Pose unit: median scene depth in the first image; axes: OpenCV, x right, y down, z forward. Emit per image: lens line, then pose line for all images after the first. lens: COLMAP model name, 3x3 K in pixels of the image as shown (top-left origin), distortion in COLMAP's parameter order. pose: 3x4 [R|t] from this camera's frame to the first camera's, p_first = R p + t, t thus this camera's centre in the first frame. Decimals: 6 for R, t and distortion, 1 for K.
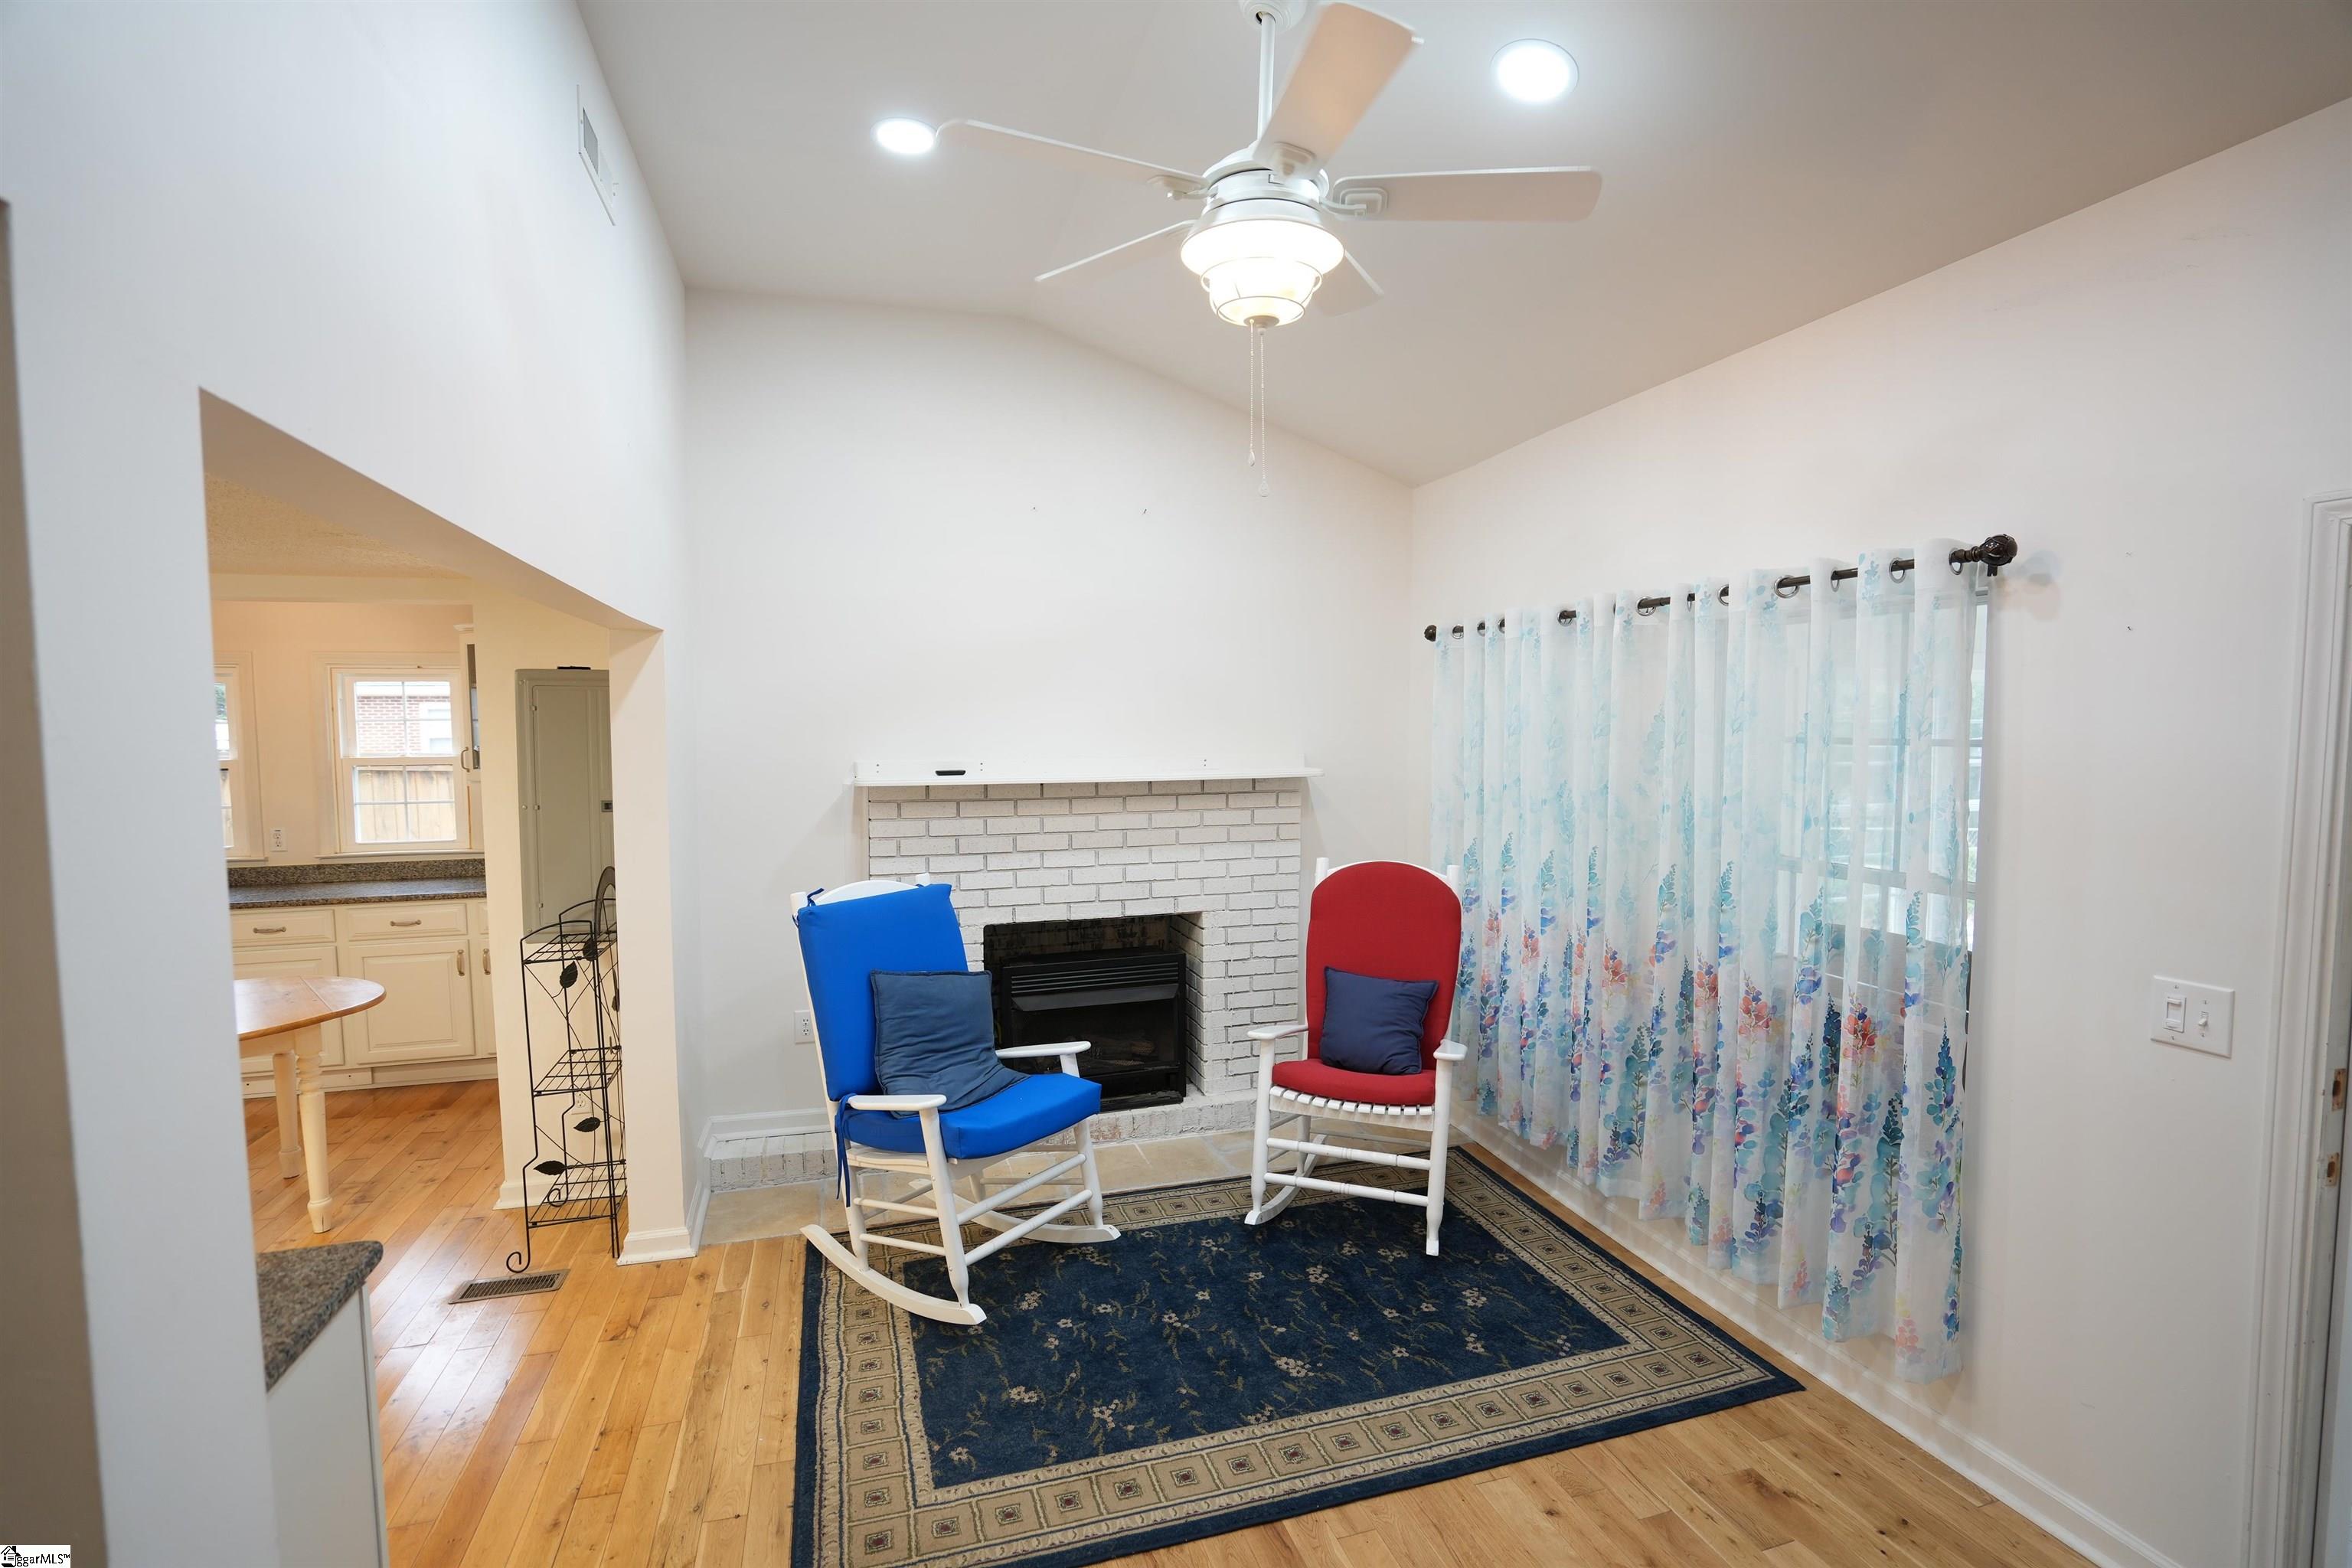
lens RADIAL K [[1044.9, 0, 1176.0], [0, 1044.9, 784.0], [0, 0, 1]] dist [-0.012614, 0.000056]
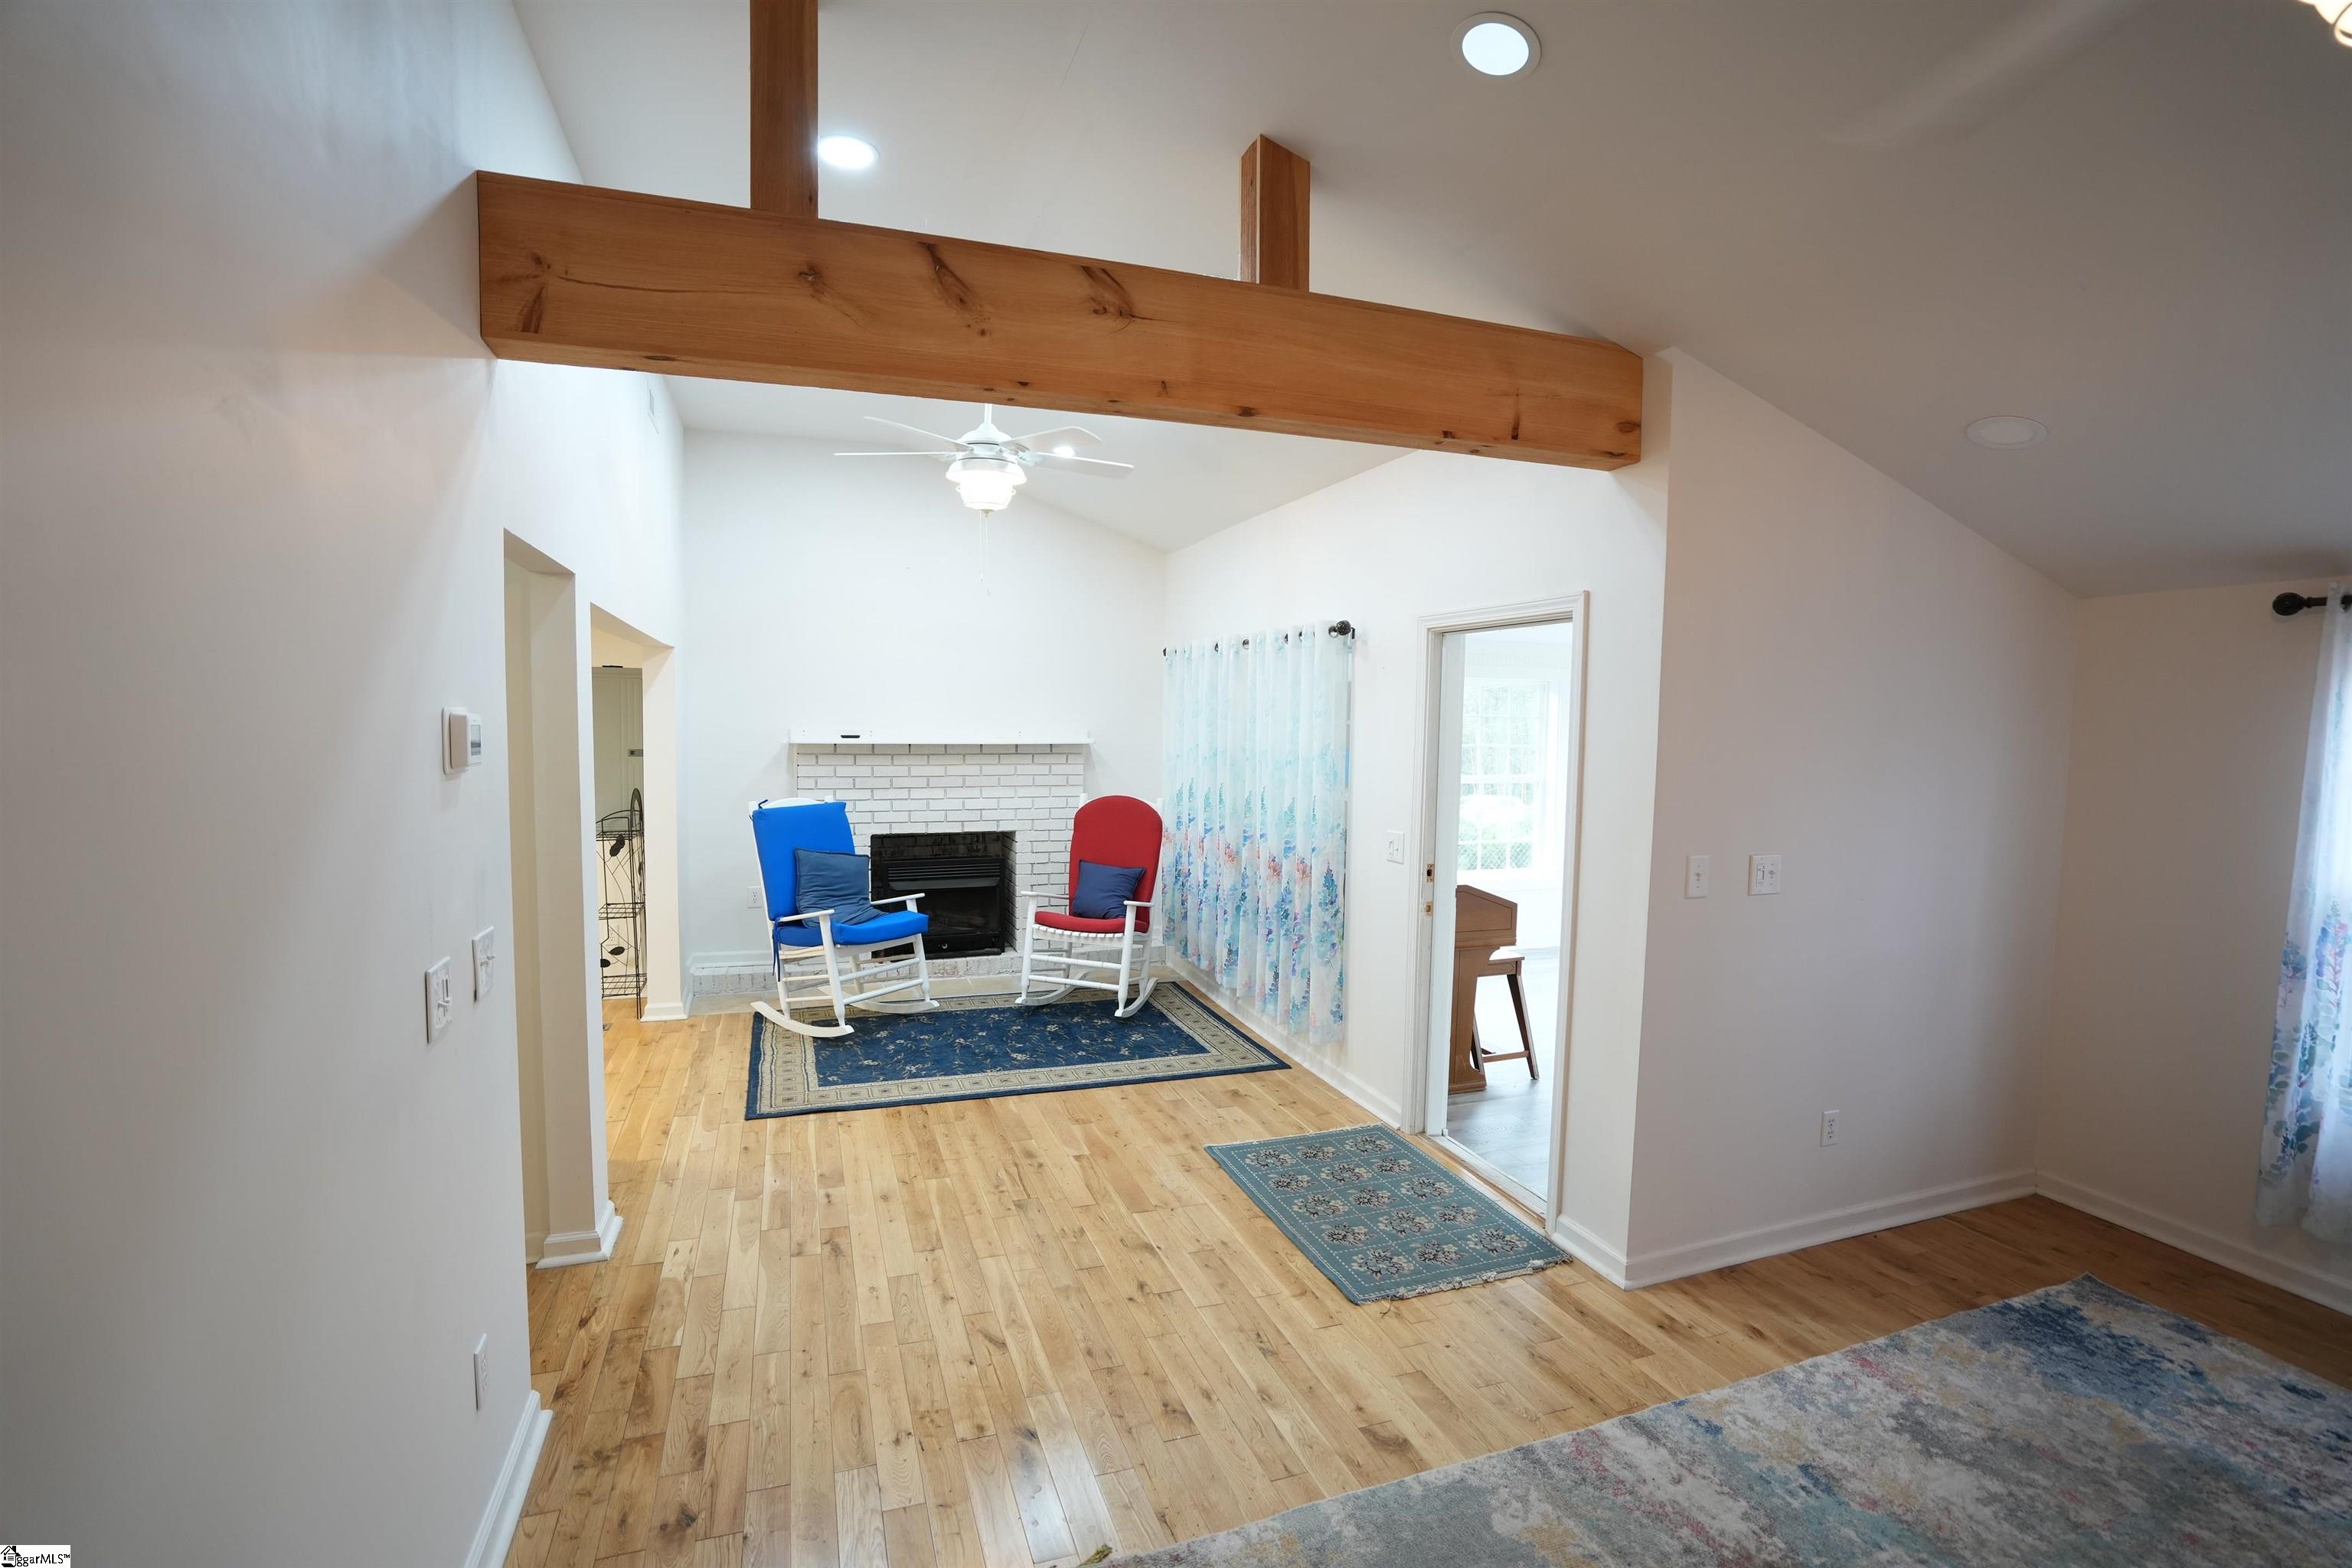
lens RADIAL K [[1136.3, 0, 1176.0], [0, 1136.3, 784.0], [0, 0, 1]] dist [-0.000825, 0.000055]
pose [[0.999697, 0.016266, 0.018477, 0.297037], [-0.016326, 0.999862, 0.003067, 0.057944], [-0.018424, -0.003367, 0.999825, -0.877191]]
